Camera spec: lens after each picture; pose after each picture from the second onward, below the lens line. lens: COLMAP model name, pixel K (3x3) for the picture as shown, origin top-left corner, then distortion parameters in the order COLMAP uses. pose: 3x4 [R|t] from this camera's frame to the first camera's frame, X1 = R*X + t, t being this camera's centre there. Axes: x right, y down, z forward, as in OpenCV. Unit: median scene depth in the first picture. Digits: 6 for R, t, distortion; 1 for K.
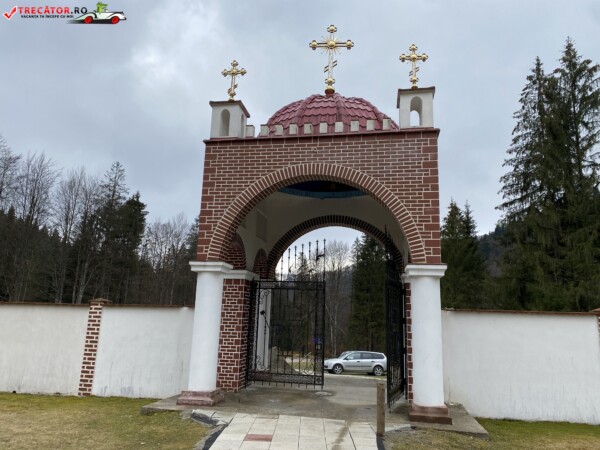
lens RADIAL K [[457.4, 0, 302.8], [0, 457.4, 225.1], [0, 0, 1]] dist [0.025958, -0.029759]
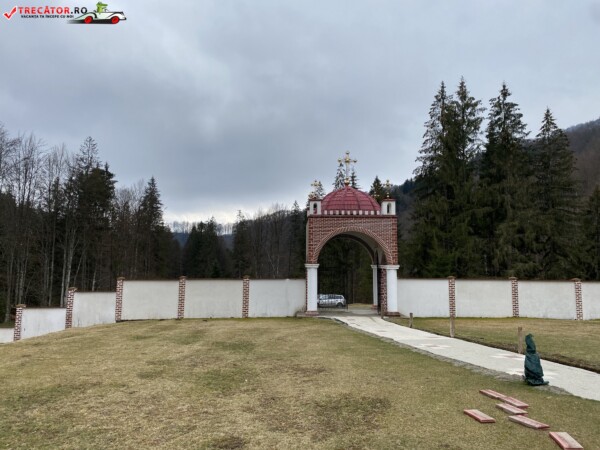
lens RADIAL K [[449.4, 0, 298.9], [0, 449.4, 223.5], [0, 0, 1]] dist [0.035902, -0.001349]
pose [[0.985891, -0.008609, 0.167168, -0.169112], [-0.009860, 0.993956, 0.109333, -0.102927], [-0.167099, -0.109438, 0.979847, -0.356403]]
